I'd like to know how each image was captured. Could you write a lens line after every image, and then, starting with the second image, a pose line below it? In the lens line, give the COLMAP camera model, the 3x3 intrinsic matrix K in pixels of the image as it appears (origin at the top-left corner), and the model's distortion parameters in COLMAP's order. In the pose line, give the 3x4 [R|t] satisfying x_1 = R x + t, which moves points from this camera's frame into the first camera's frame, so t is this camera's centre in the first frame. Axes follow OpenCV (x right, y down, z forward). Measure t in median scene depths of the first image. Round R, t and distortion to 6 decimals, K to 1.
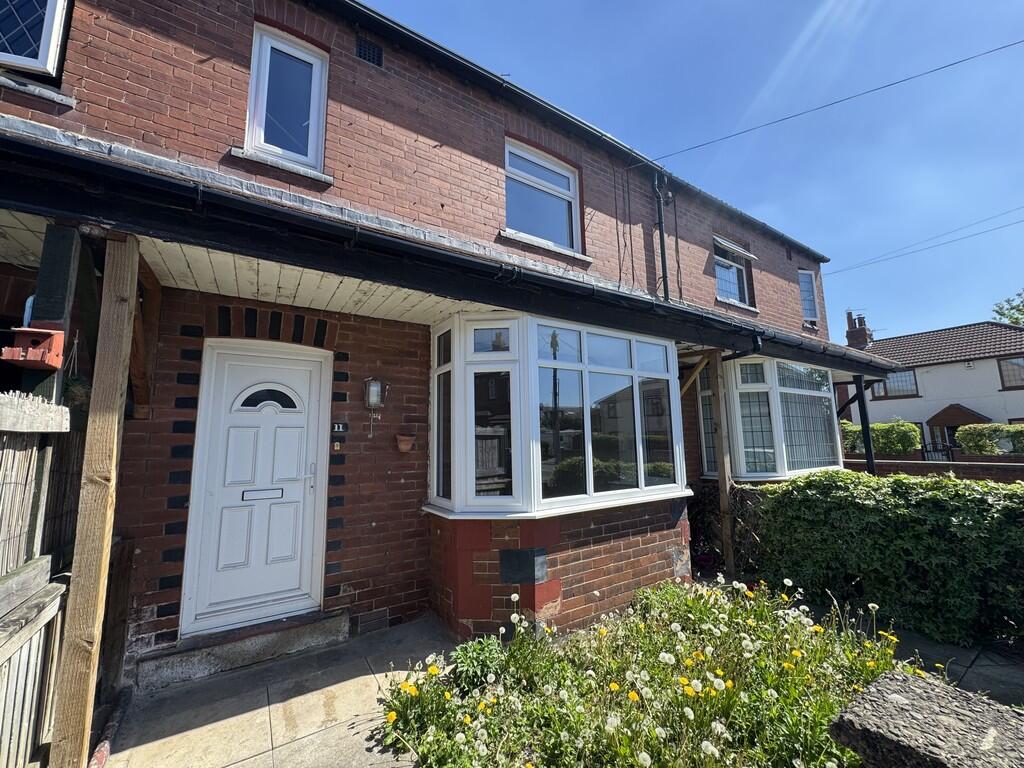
lens RADIAL K [[404.9, 0, 509.6], [0, 404.9, 383.3], [0, 0, 1]] dist [-0.004205, 0.000827]
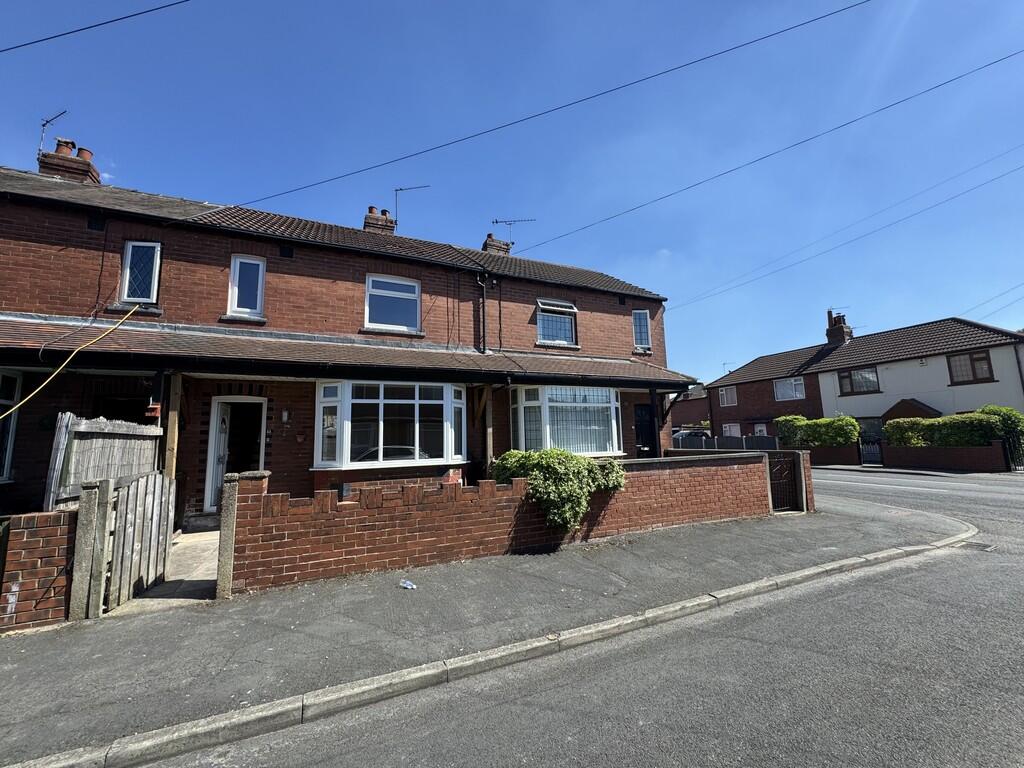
lens RADIAL K [[404.9, 0, 514.8], [0, 404.9, 383.9], [0, 0, 1]] dist [-0.004205, 0.000827]
pose [[0.990989, -0.026748, -0.131244, 1.241487], [0.027830, 0.999592, 0.006419, -0.134087], [0.131019, -0.010014, 0.991329, -1.066849]]
